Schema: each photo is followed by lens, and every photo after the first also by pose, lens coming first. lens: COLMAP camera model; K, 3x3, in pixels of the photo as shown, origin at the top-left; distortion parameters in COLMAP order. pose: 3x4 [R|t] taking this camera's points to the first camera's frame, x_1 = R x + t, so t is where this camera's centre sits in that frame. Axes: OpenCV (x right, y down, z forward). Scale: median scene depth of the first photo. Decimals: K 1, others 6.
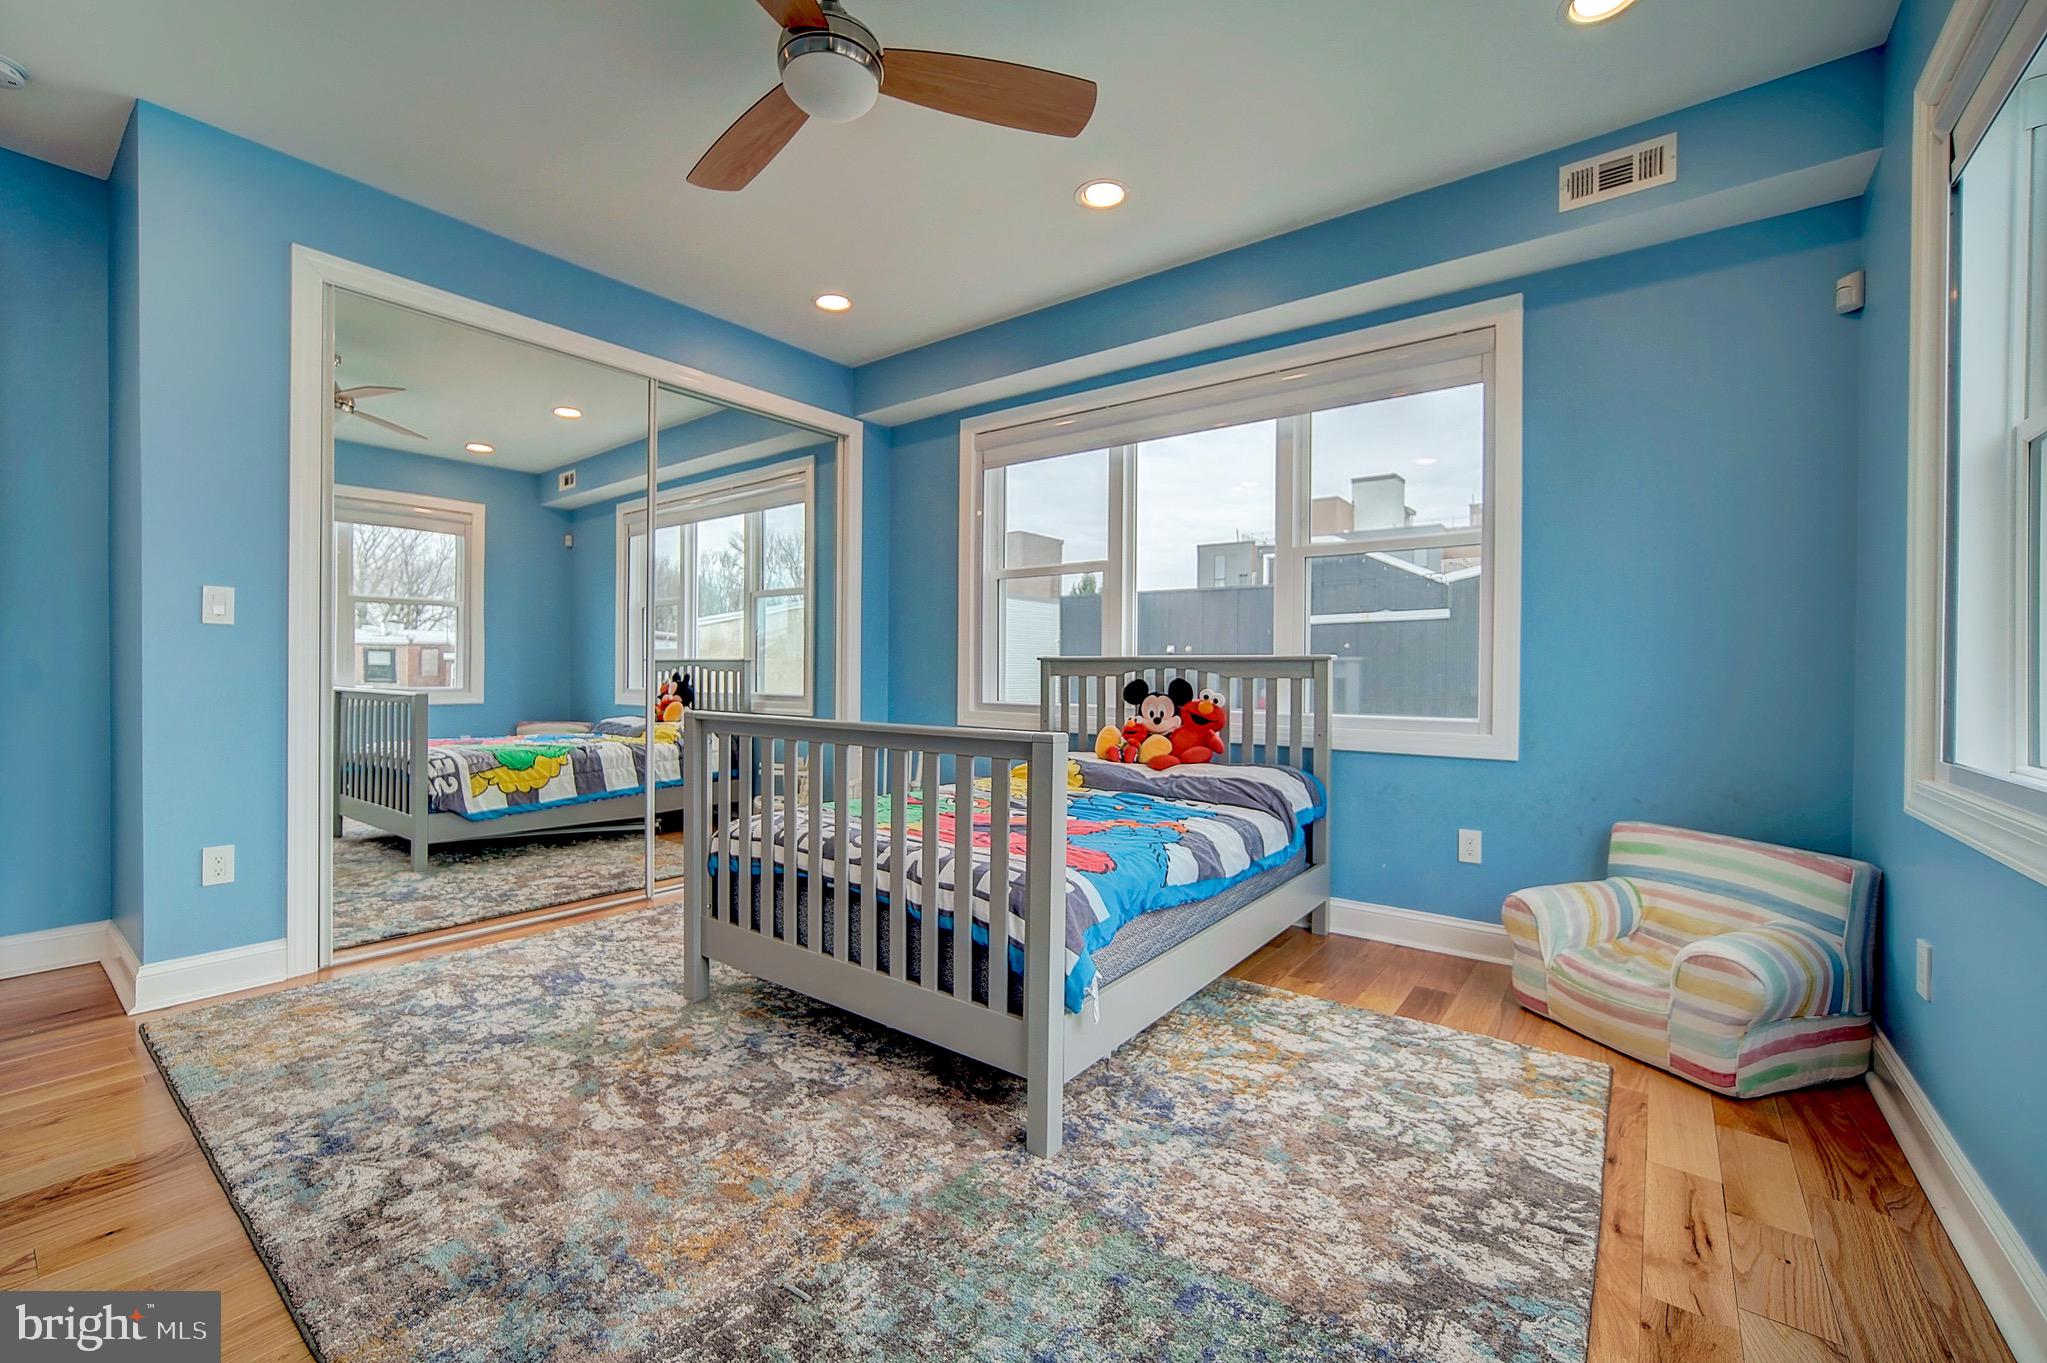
lens RADIAL K [[852.6, 0, 1023.5], [0, 852.6, 681.5], [0, 0, 1]] dist [-0.013208, 0.000450]
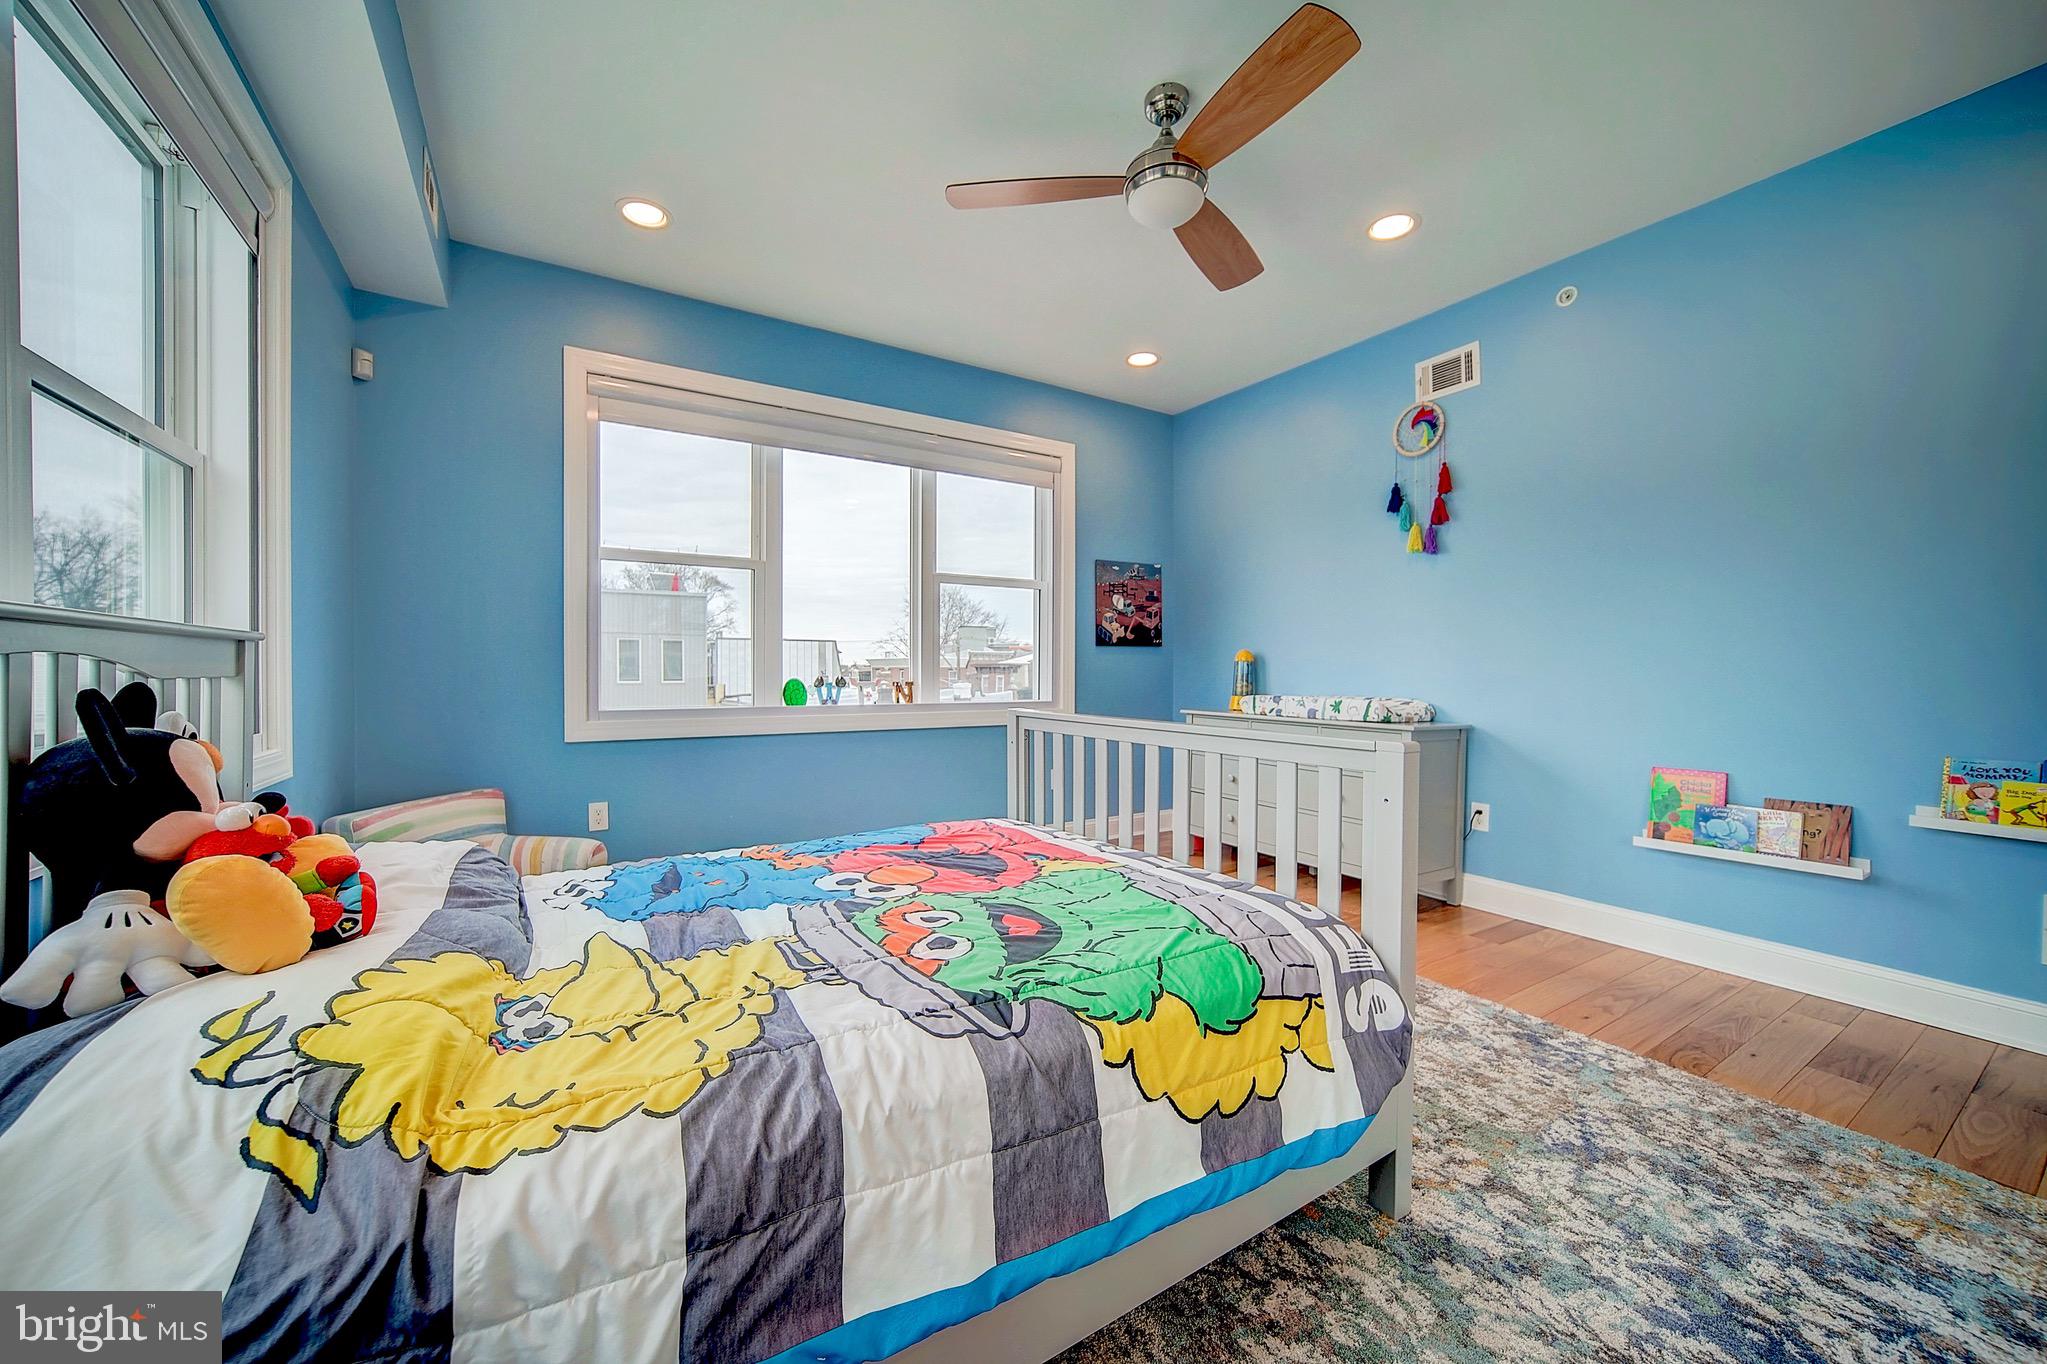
lens RADIAL K [[750.0, 0, 1023.5], [0, 750.0, 682.0], [0, 0, 1]] dist [-0.010902, 0.000249]
pose [[-0.938907, -0.017197, 0.343742, -0.349862], [-0.007215, 0.999515, 0.030299, -0.025250], [-0.344096, 0.025968, -0.938575, 1.776763]]
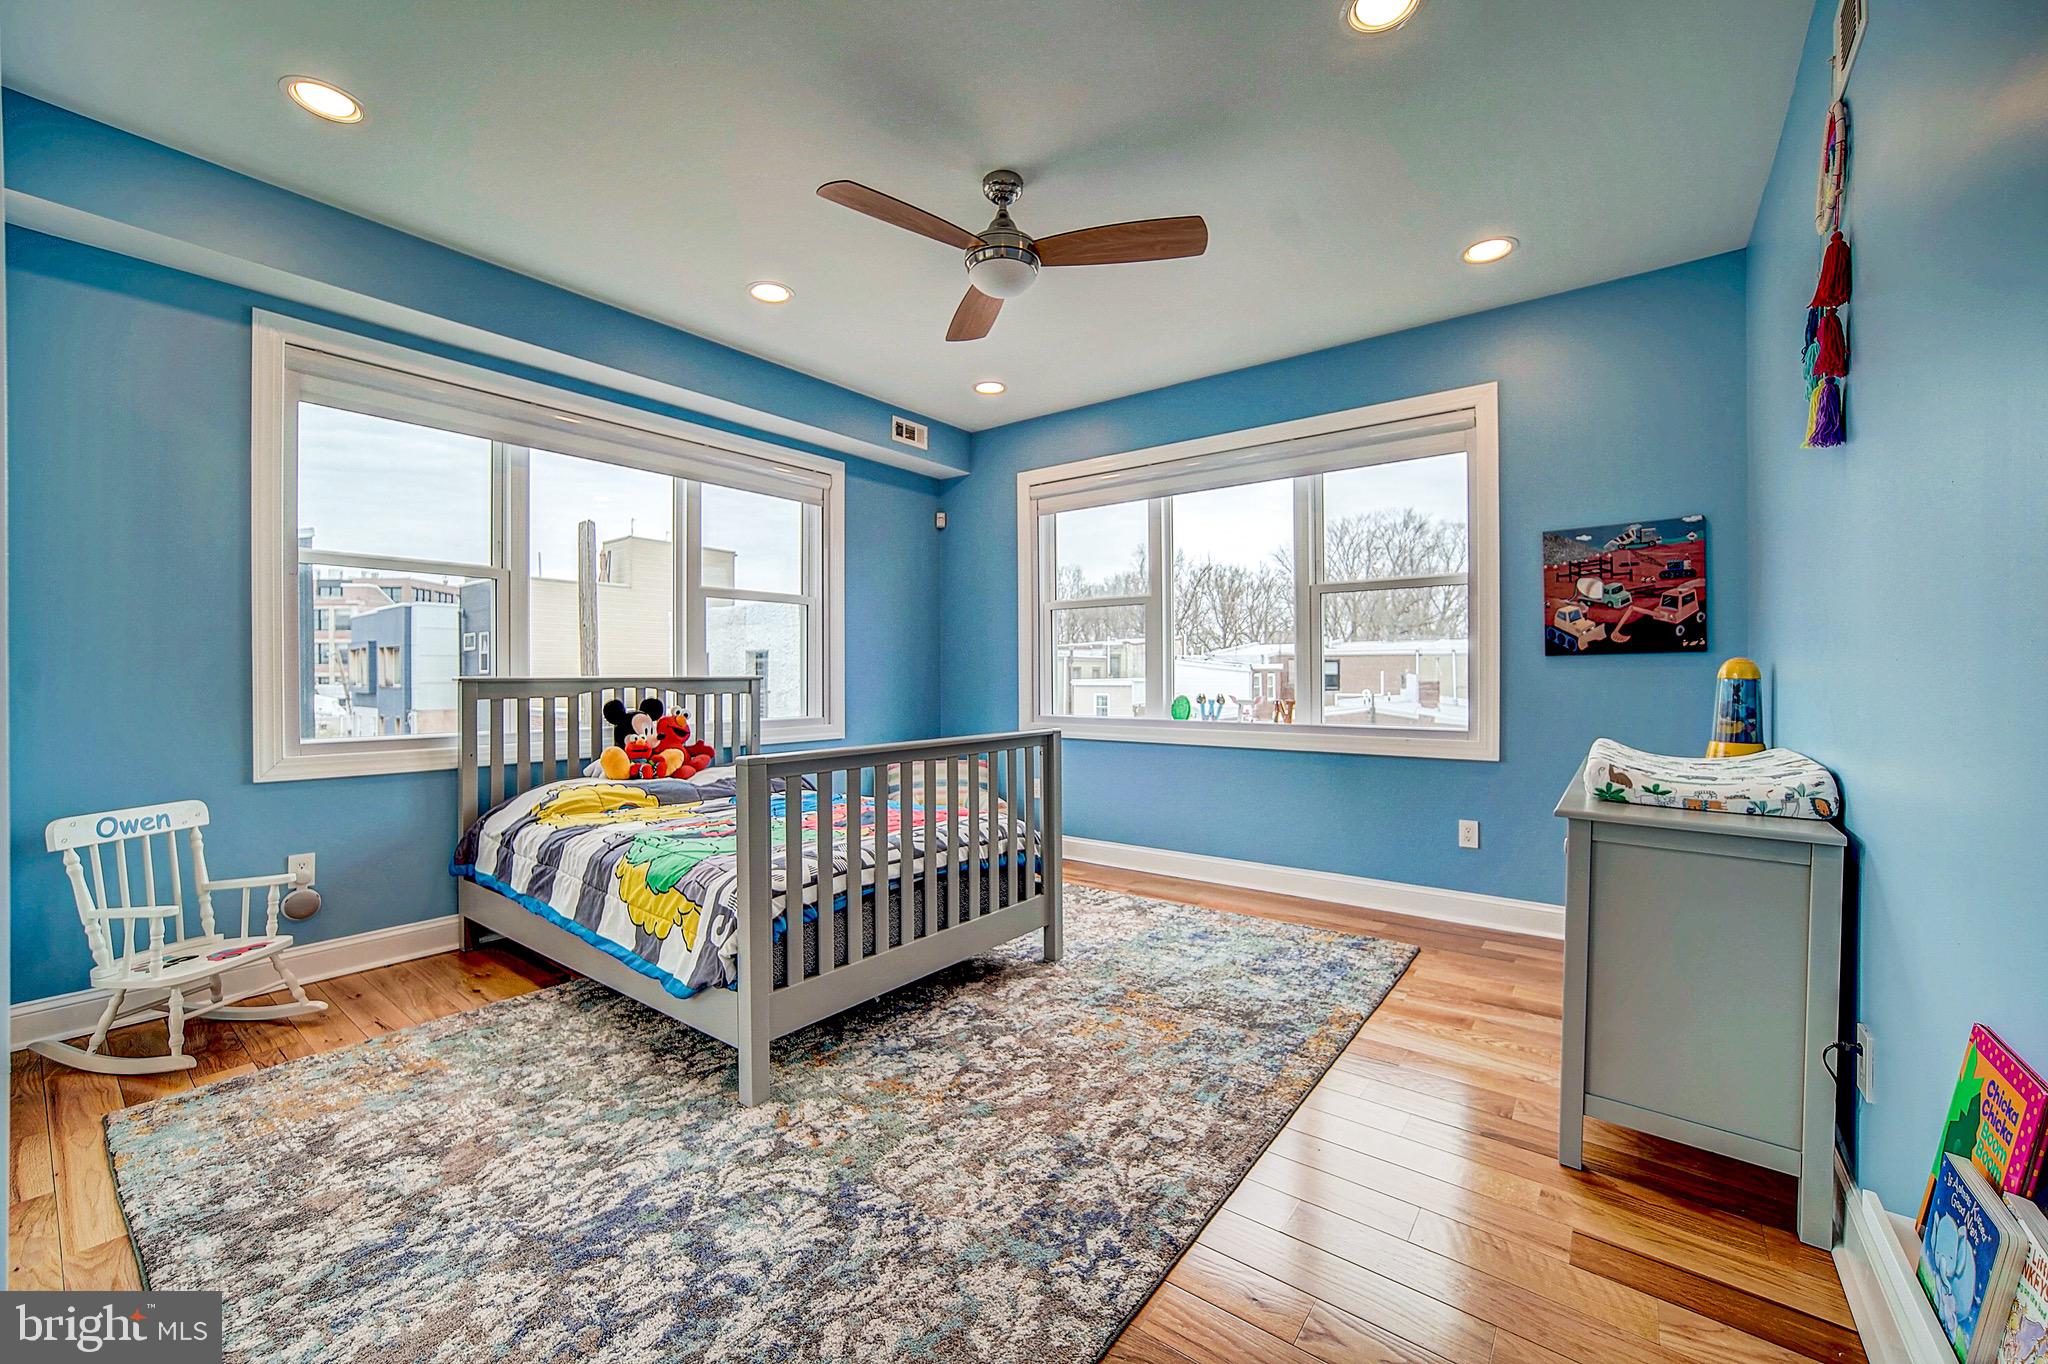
lens RADIAL K [[809.1, 0, 1017.0], [0, 809.1, 679.7], [0, 0, 1]] dist [-0.033107, 0.013867]
pose [[-0.001989, -0.015767, 0.999874, -1.298747], [0.013812, 0.999780, 0.015793, -0.054328], [-0.999903, 0.013841, -0.001771, 0.827001]]
